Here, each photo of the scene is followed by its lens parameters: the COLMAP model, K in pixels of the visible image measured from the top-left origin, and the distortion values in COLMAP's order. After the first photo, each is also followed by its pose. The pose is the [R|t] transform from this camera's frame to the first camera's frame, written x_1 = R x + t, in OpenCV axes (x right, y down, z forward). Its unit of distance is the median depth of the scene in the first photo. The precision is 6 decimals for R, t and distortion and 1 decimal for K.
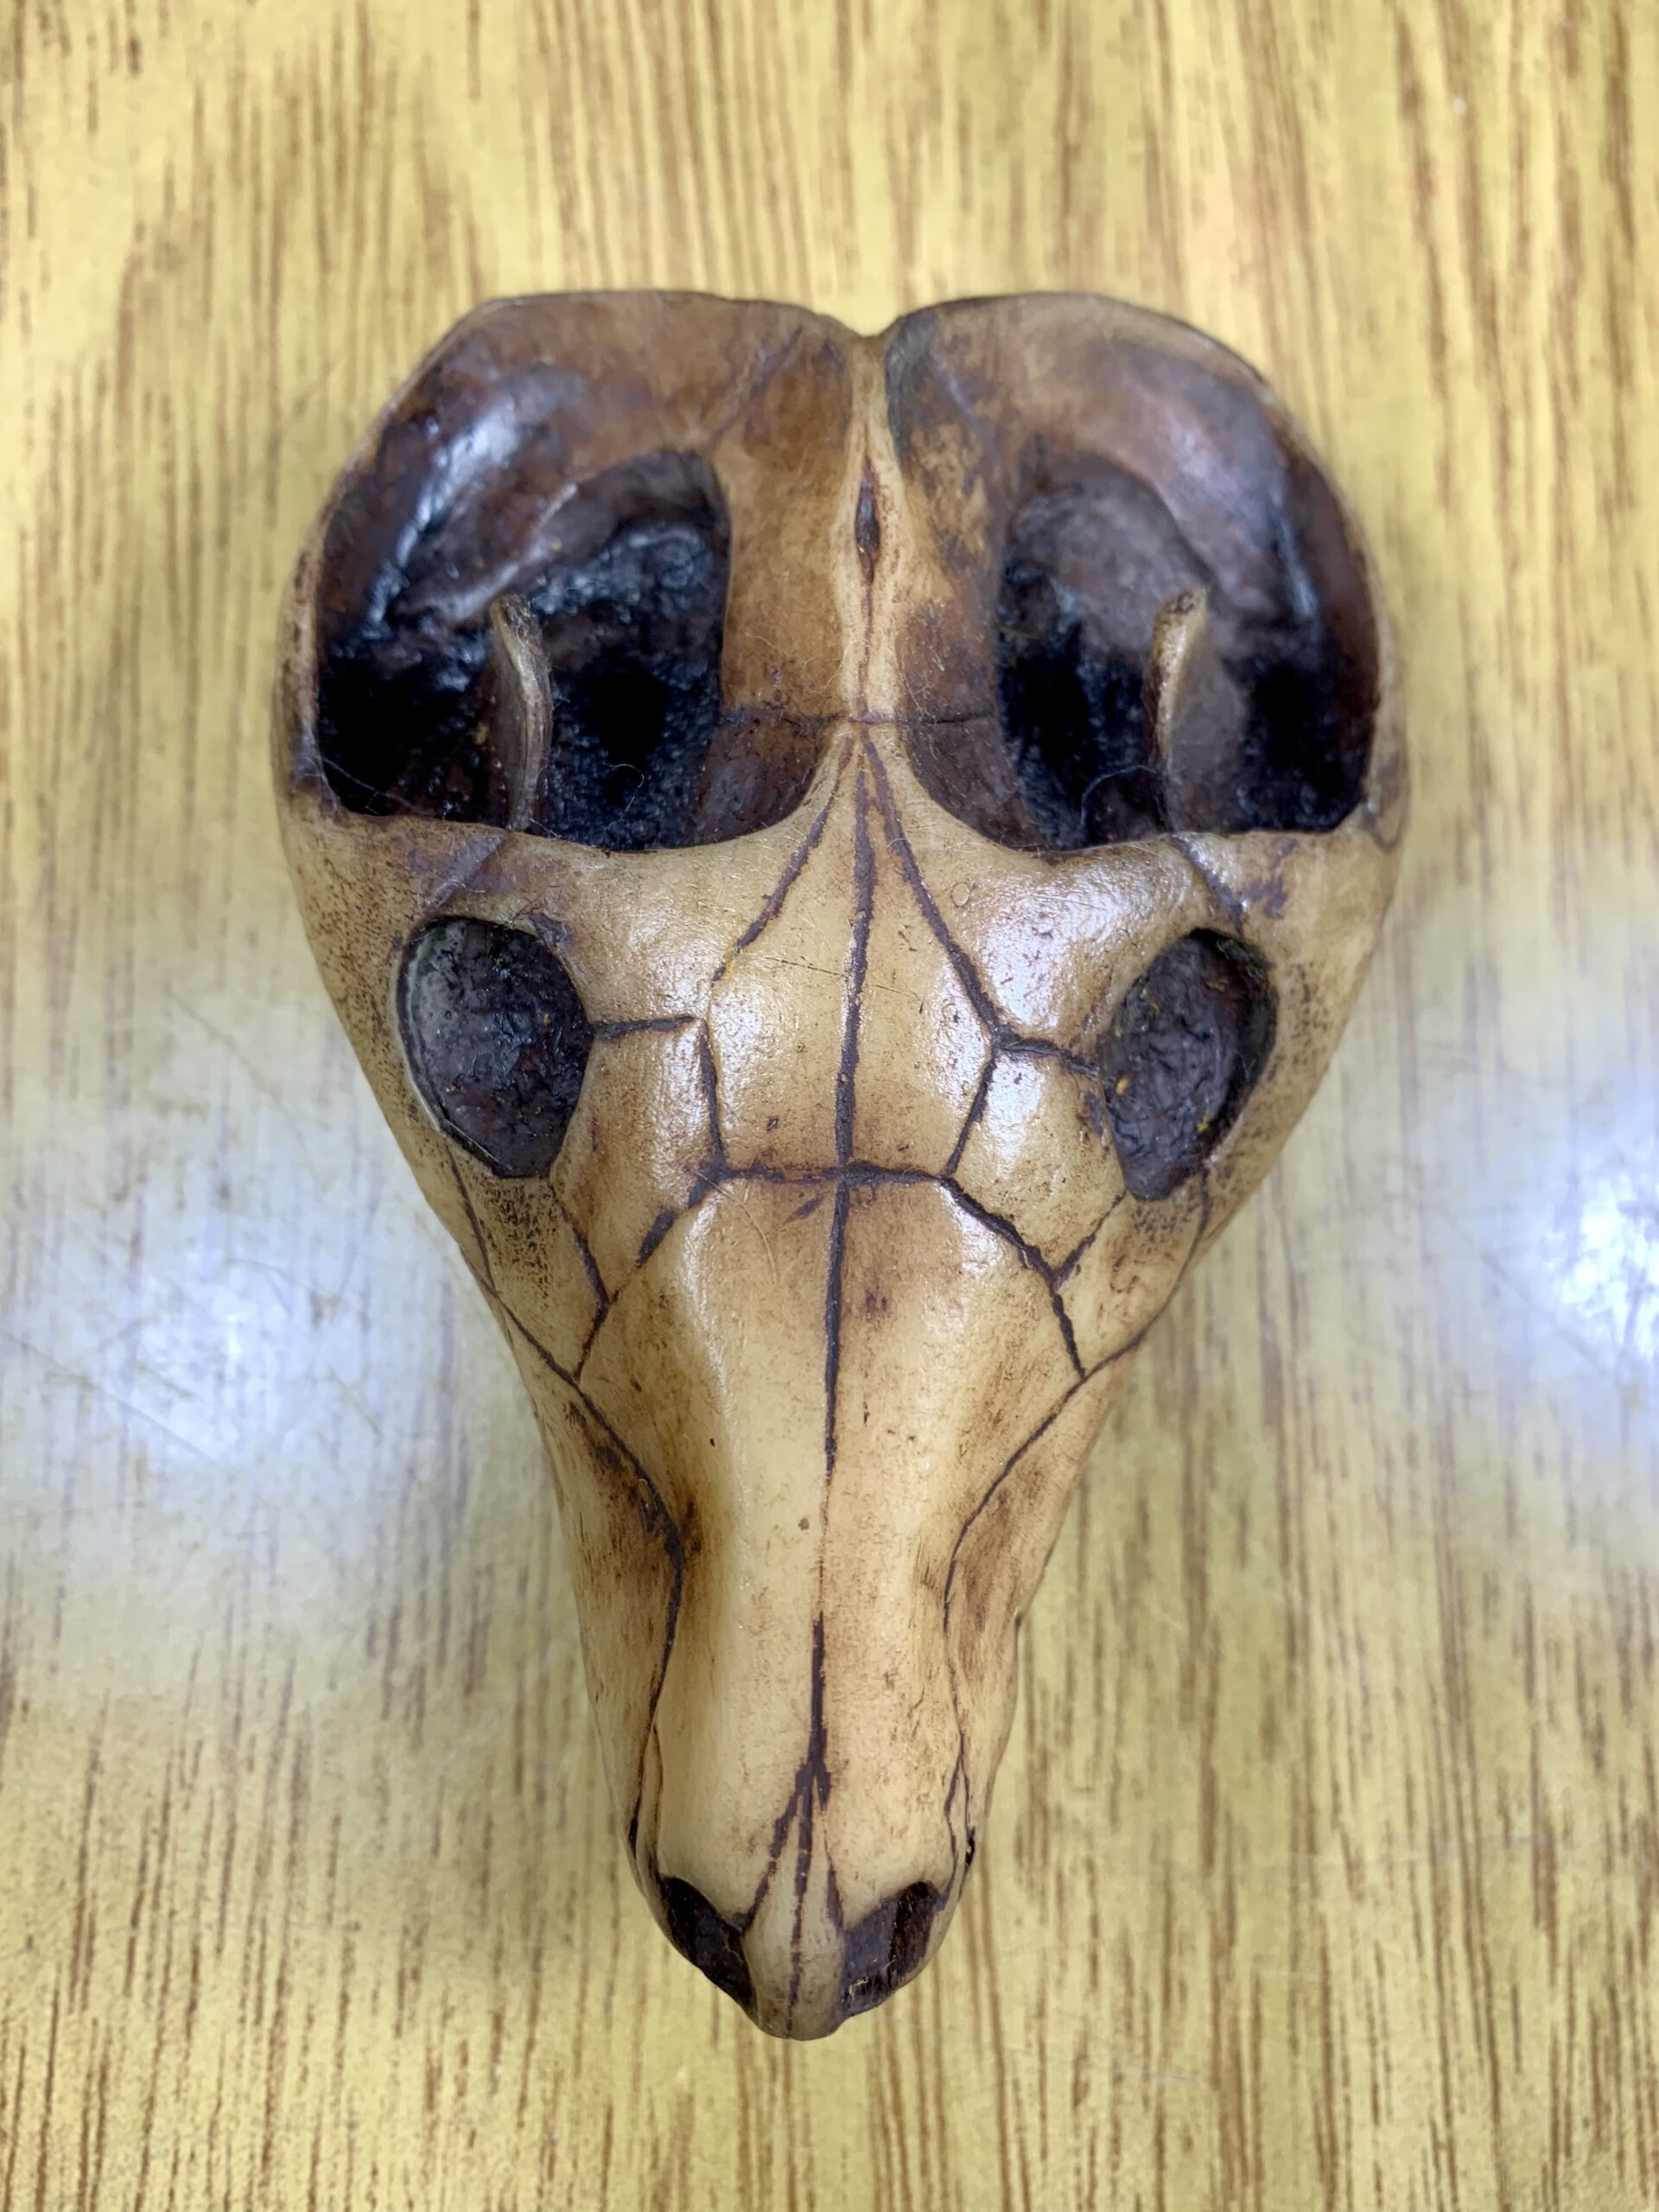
lens RADIAL K [[1697.8, 0, 818.7], [0, 1697.8, 1117.9], [0, 0, 1]] dist [-0.012911, 0.006191]
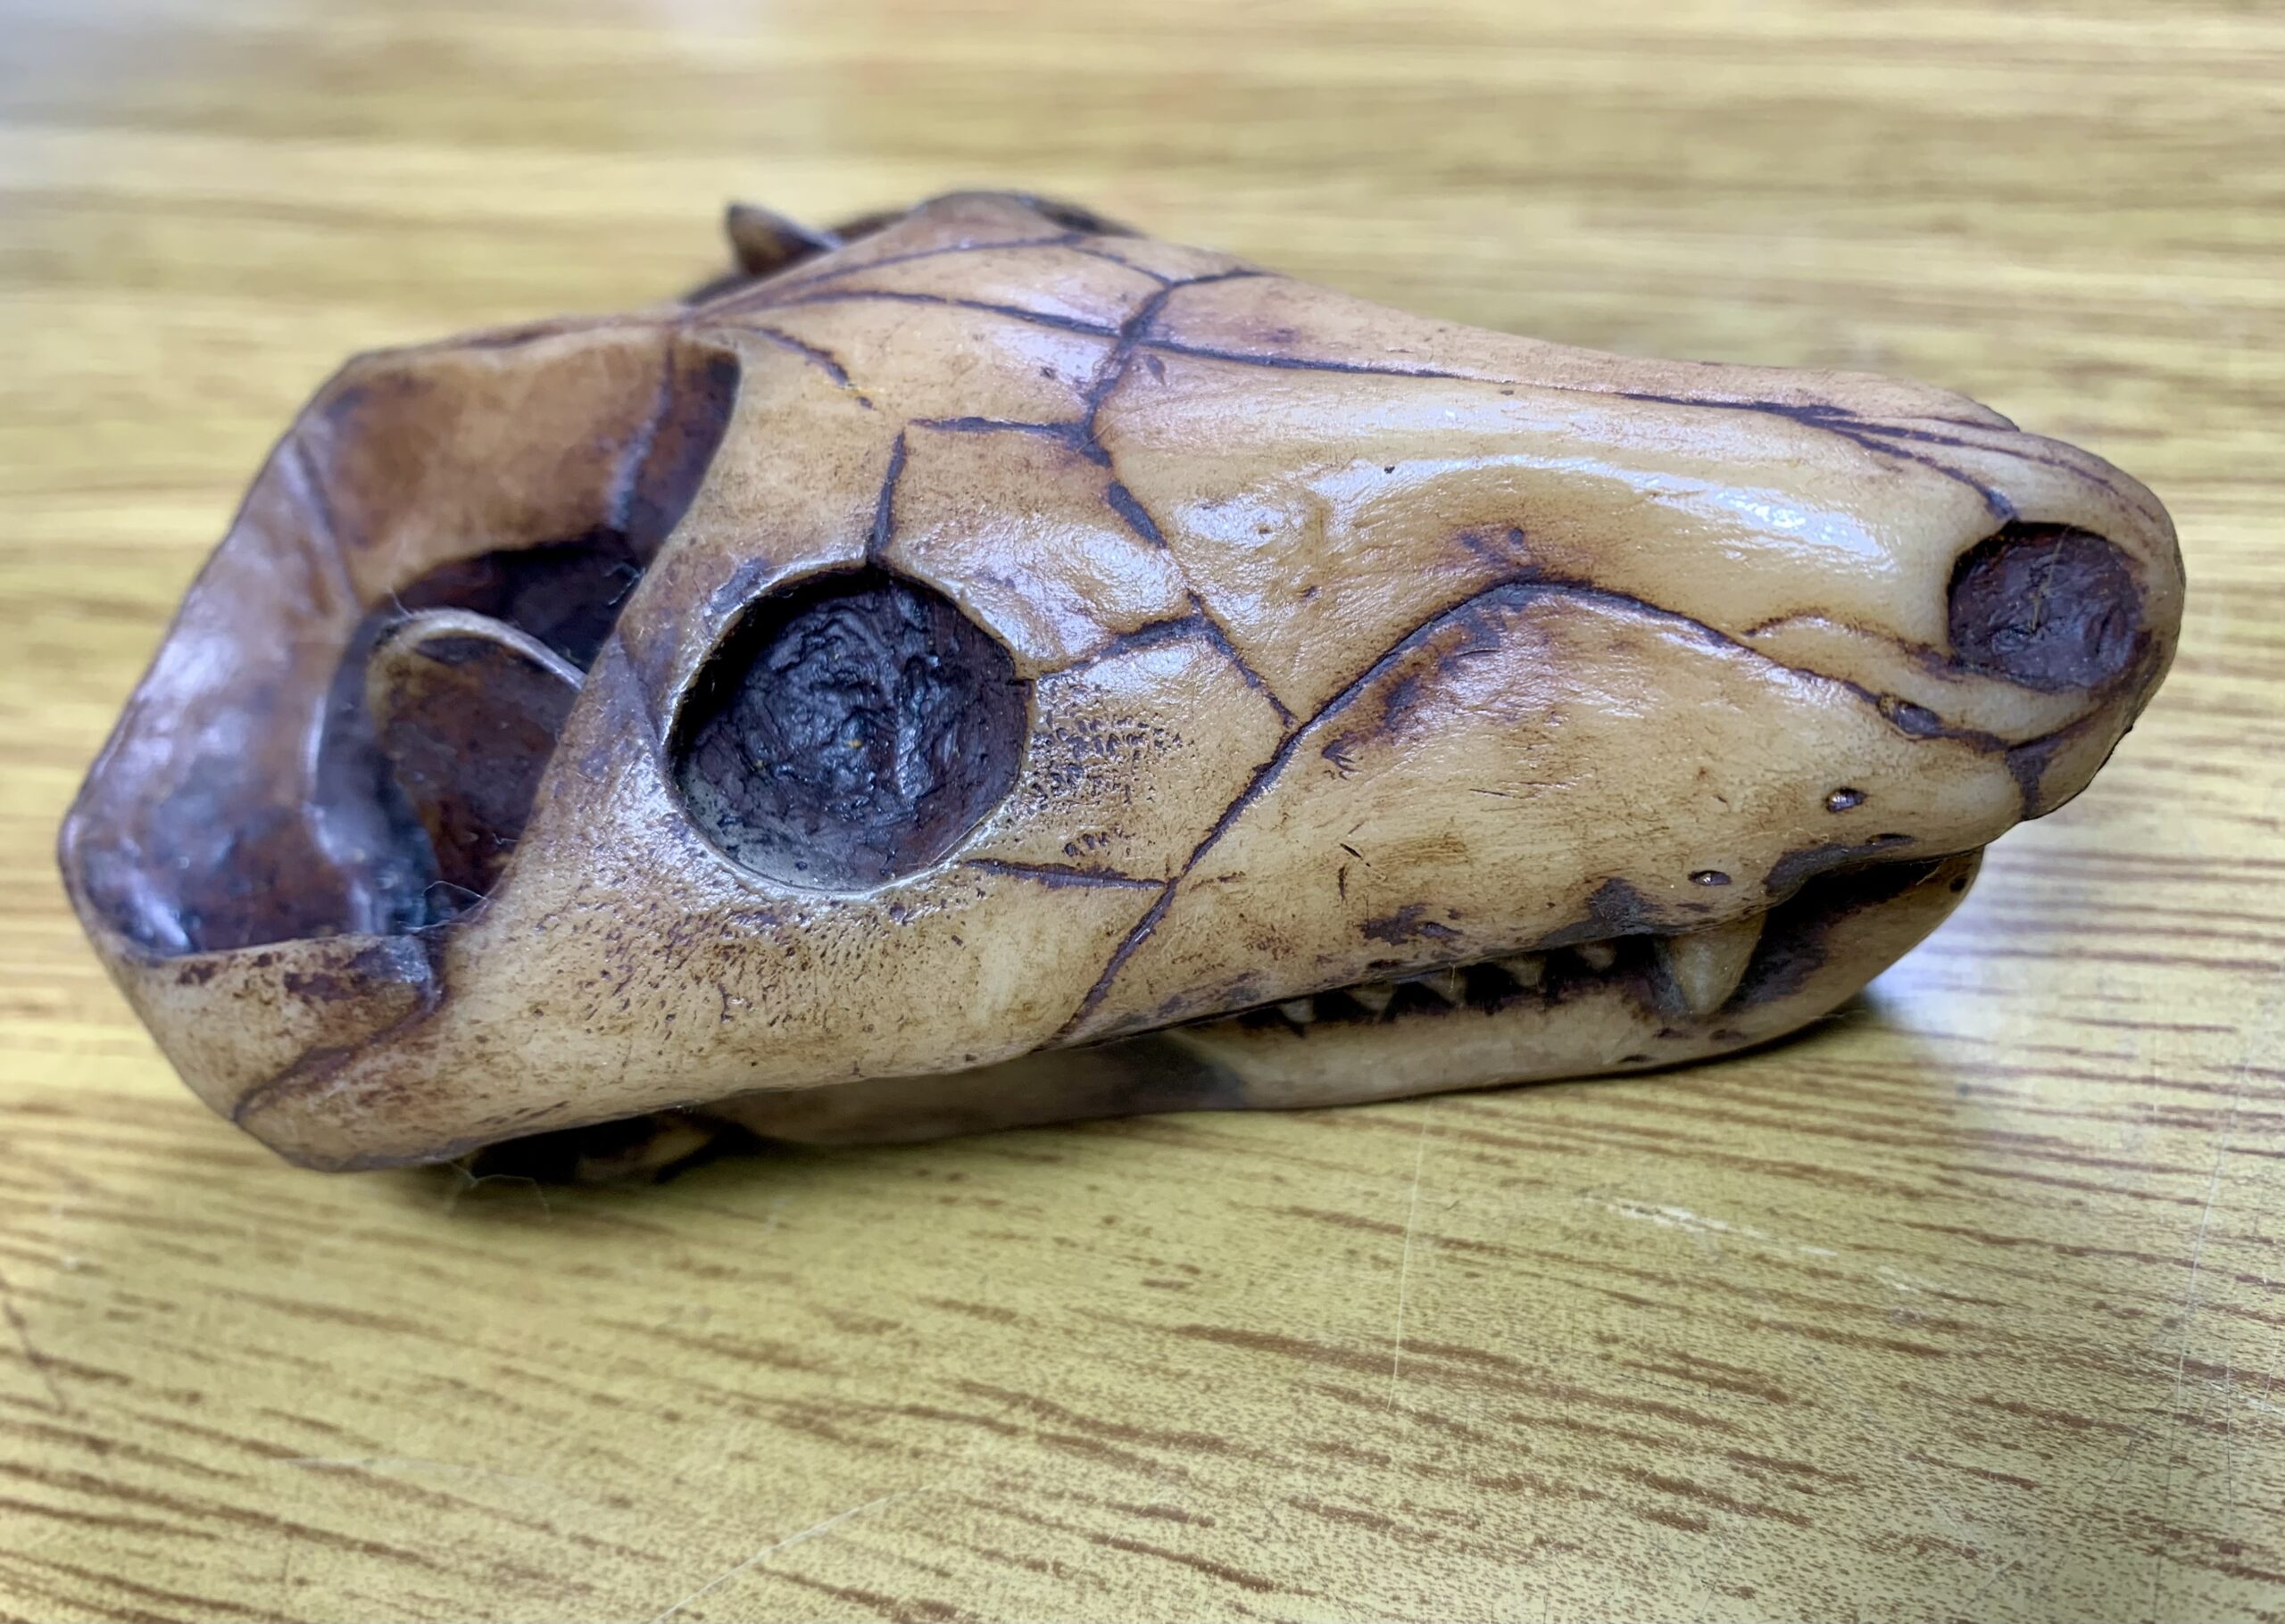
lens RADIAL K [[1919.6, 0, 1219.3], [0, 1919.6, 910.6], [0, 0, 1]] dist [-0.032084, 0.015883]
pose [[0.290280, -0.758493, 0.583460, -0.572316], [0.955689, 0.198599, -0.217292, 0.259852], [0.048940, 0.620682, 0.782534, 0.298781]]
